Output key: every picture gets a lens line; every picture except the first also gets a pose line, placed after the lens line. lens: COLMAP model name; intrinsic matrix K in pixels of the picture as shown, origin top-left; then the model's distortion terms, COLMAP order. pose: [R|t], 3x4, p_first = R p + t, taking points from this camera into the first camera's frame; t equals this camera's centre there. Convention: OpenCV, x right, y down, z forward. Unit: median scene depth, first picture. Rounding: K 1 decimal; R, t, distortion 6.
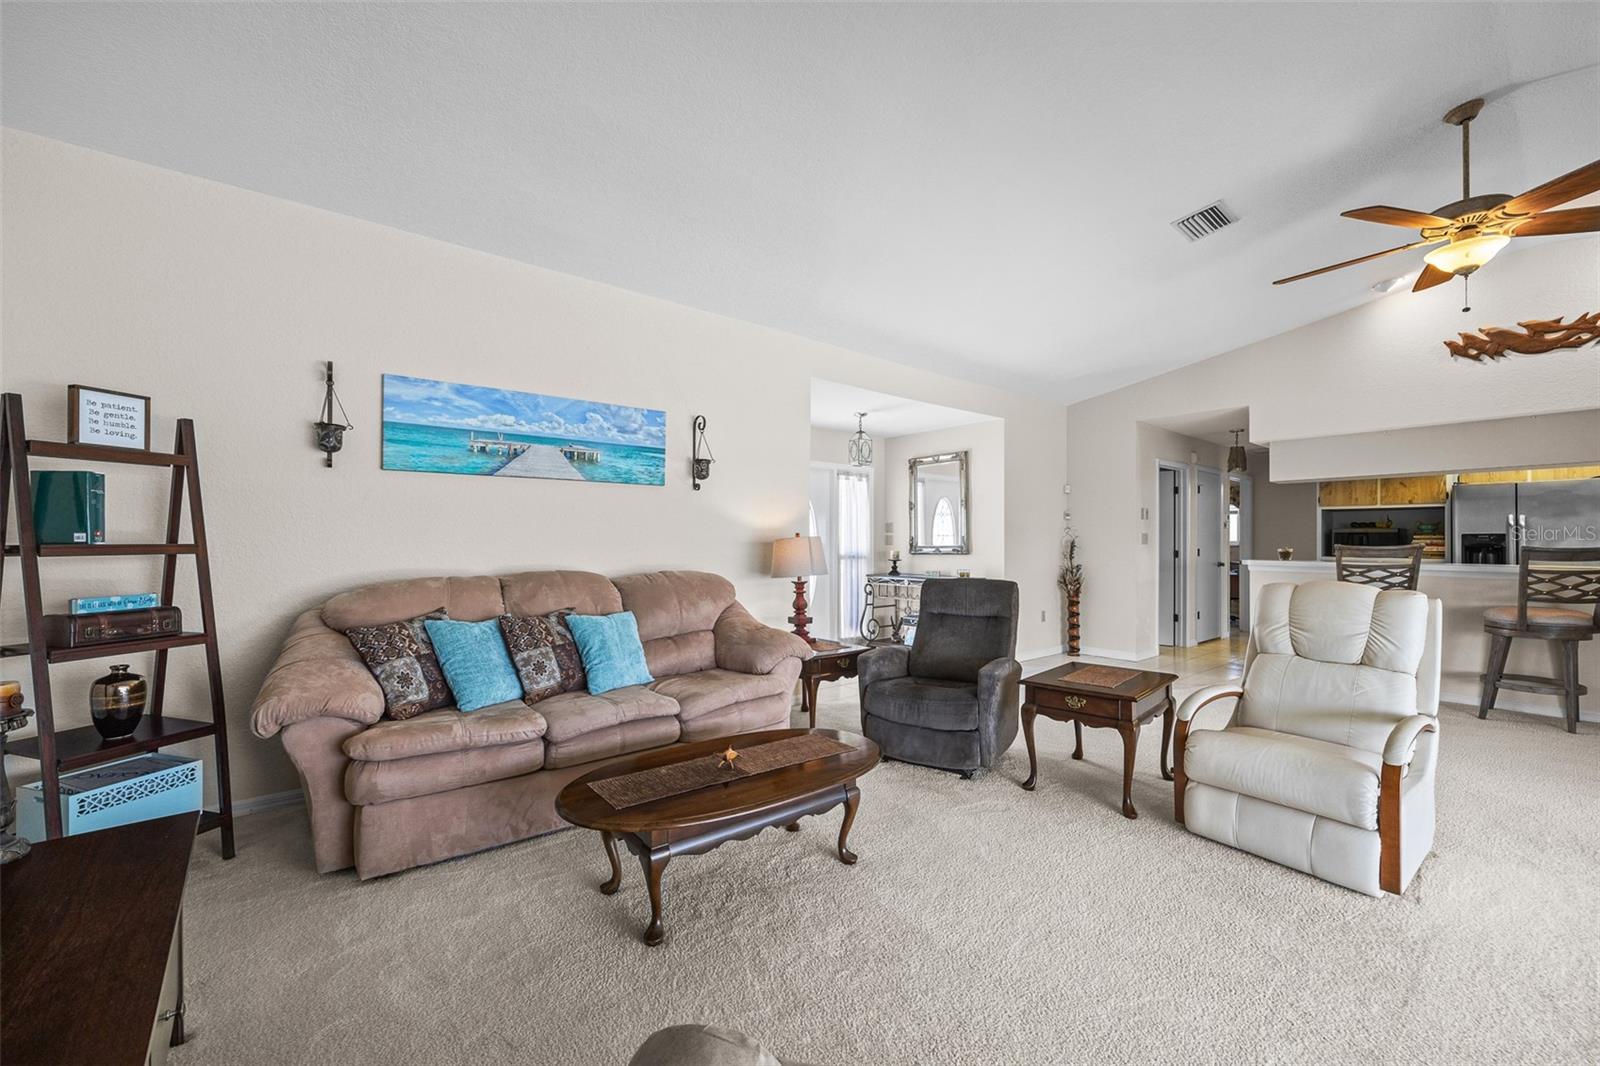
lens RADIAL K [[641.7, 0, 800.0], [0, 641.7, 533.0], [0, 0, 1]] dist [-0.000575, -0.000010]
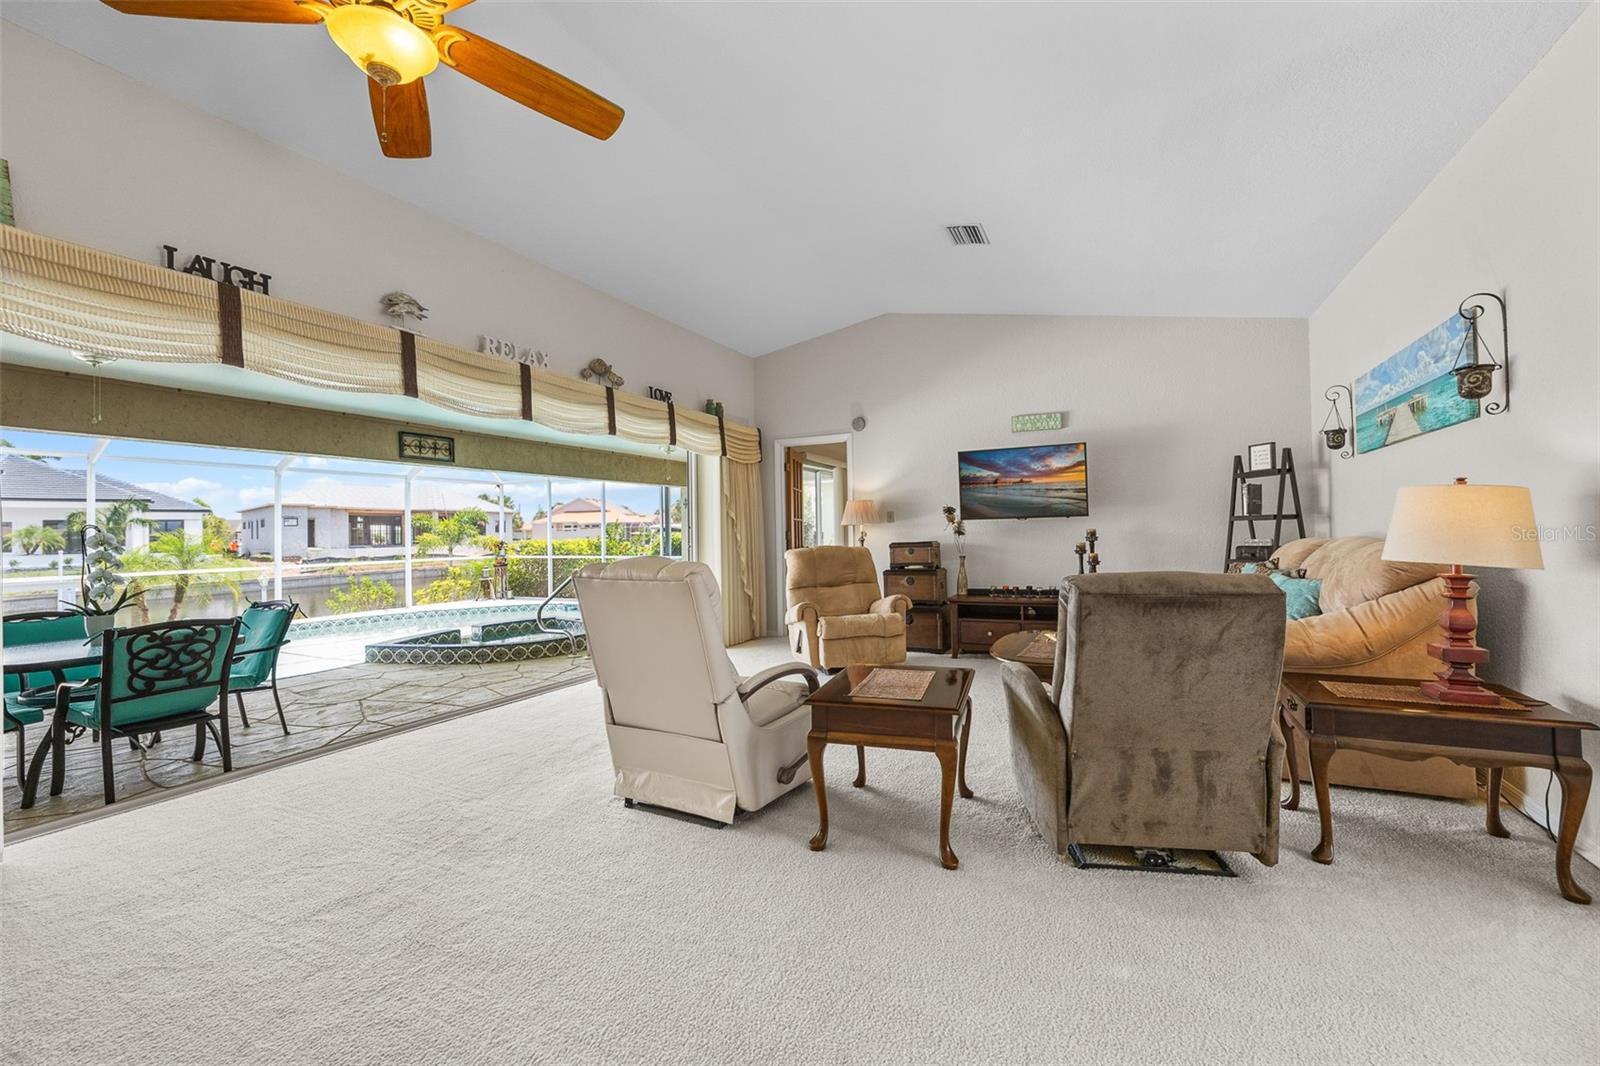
lens RADIAL K [[669.0, 0, 803.6], [0, 669.0, 527.0], [0, 0, 1]] dist [-0.000337, -0.000019]
pose [[-0.906559, 0.011704, -0.421917, 0.785537], [0.022496, 0.999535, -0.020609, 0.043608], [0.421479, -0.028174, -0.906400, 1.474943]]
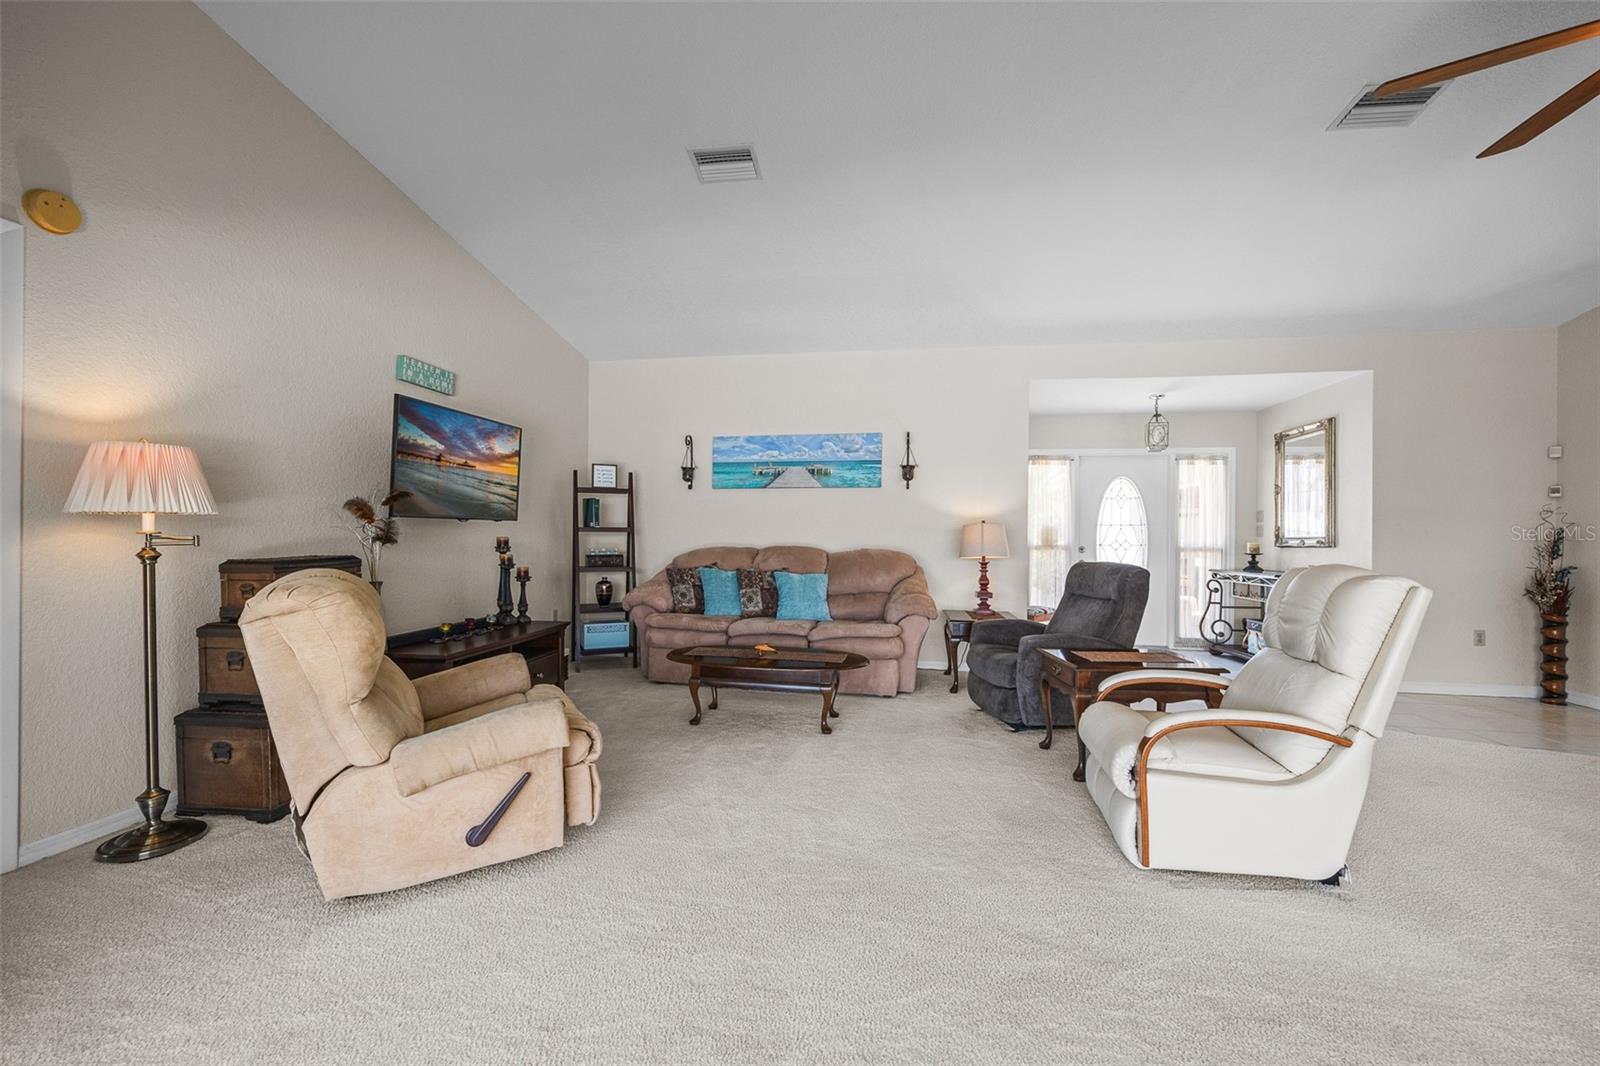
lens RADIAL K [[641.7, 0, 800.0], [0, 641.7, 533.0], [0, 0, 1]] dist [-0.000575, -0.000010]
pose [[0.664529, -0.001613, -0.747261, 0.759745], [0.002978, 0.999995, 0.000491, 0.024270], [0.747257, -0.002551, 0.664531, -0.036972]]
